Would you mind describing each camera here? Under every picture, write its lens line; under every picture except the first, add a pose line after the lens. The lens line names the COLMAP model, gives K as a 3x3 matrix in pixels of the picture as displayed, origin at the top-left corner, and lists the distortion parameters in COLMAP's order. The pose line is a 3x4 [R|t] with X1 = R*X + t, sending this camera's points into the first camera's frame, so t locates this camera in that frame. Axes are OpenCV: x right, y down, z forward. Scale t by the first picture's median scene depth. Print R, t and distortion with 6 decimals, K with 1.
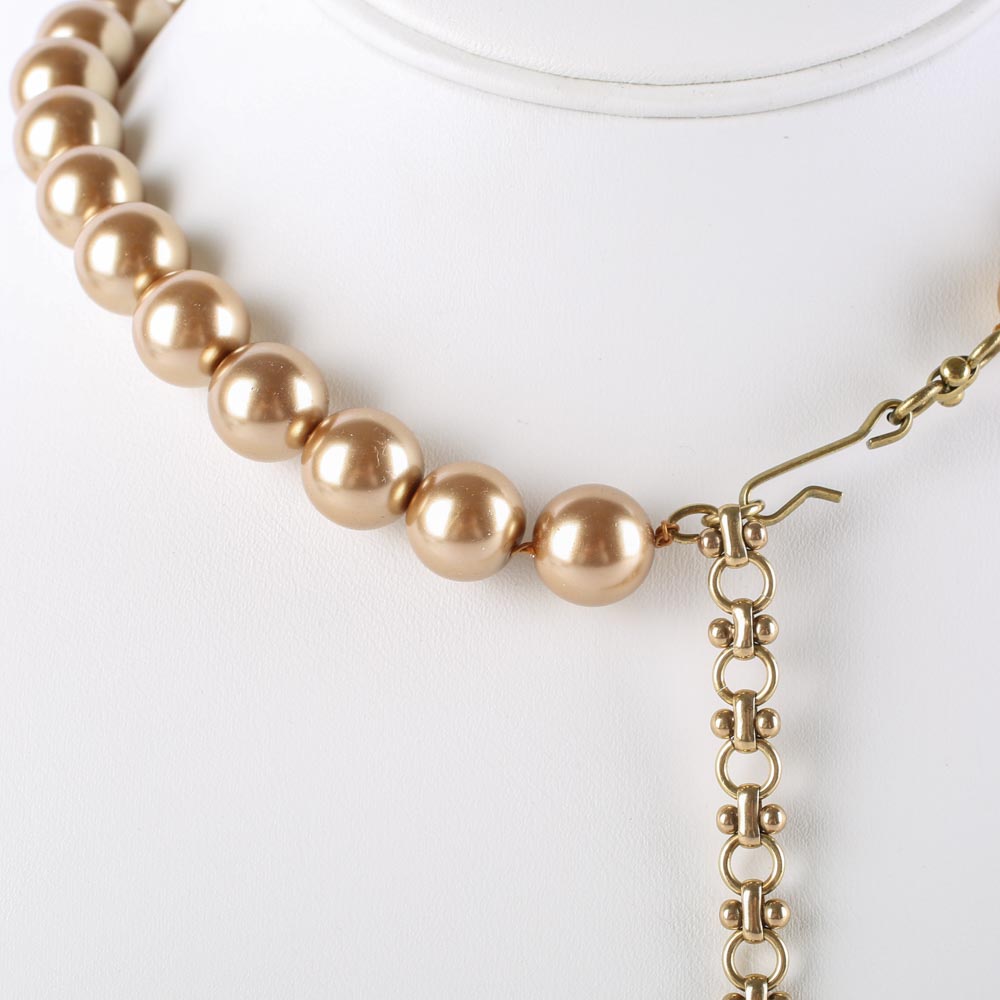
lens RADIAL K [[2715.4, 0, 500.8], [0, 2715.4, 538.7], [0, 0, 1]] dist [0.051699, -0.052470]
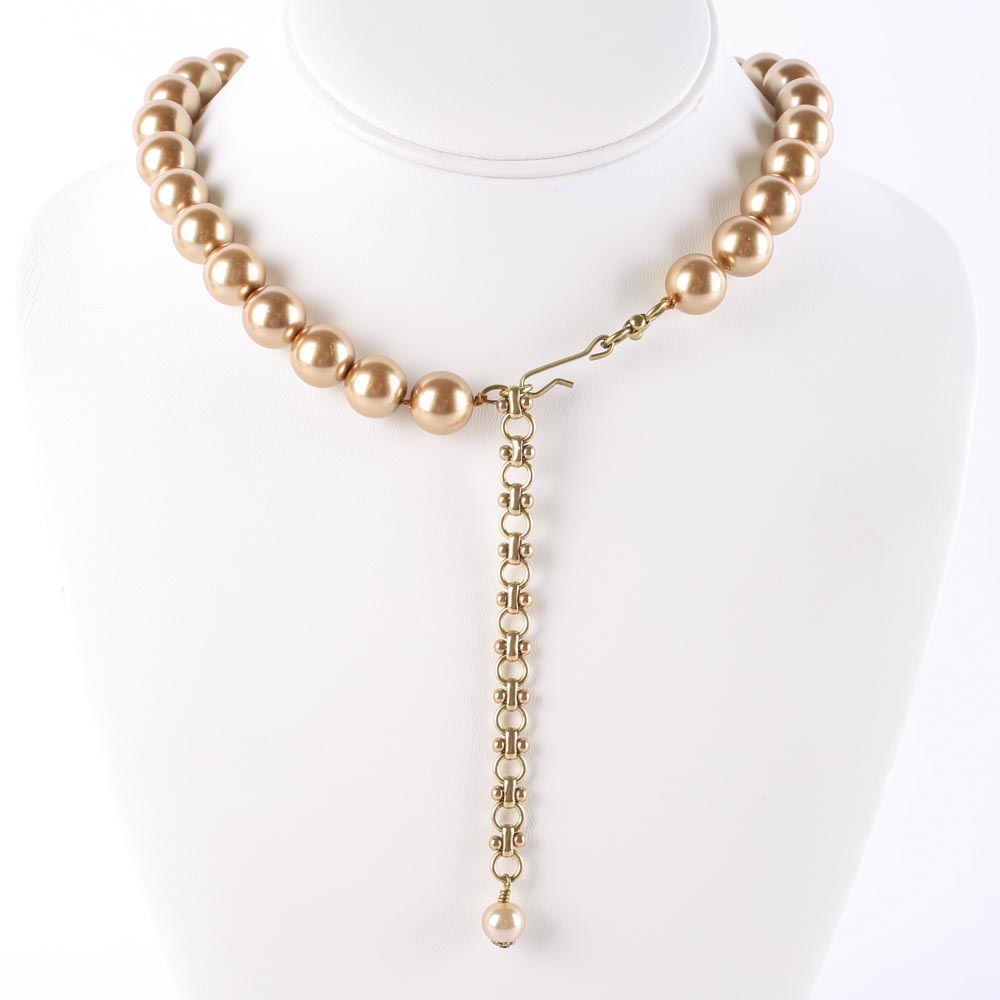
lens RADIAL K [[2715.4, 0, 500.8], [0, 2715.4, 538.7], [0, 0, 1]] dist [0.051699, -0.052470]
pose [[0.997430, 0.055347, 0.045506, -0.006095], [-0.058089, 0.996426, 0.061321, -0.022049], [-0.041949, -0.063807, 0.997080, -0.908789]]
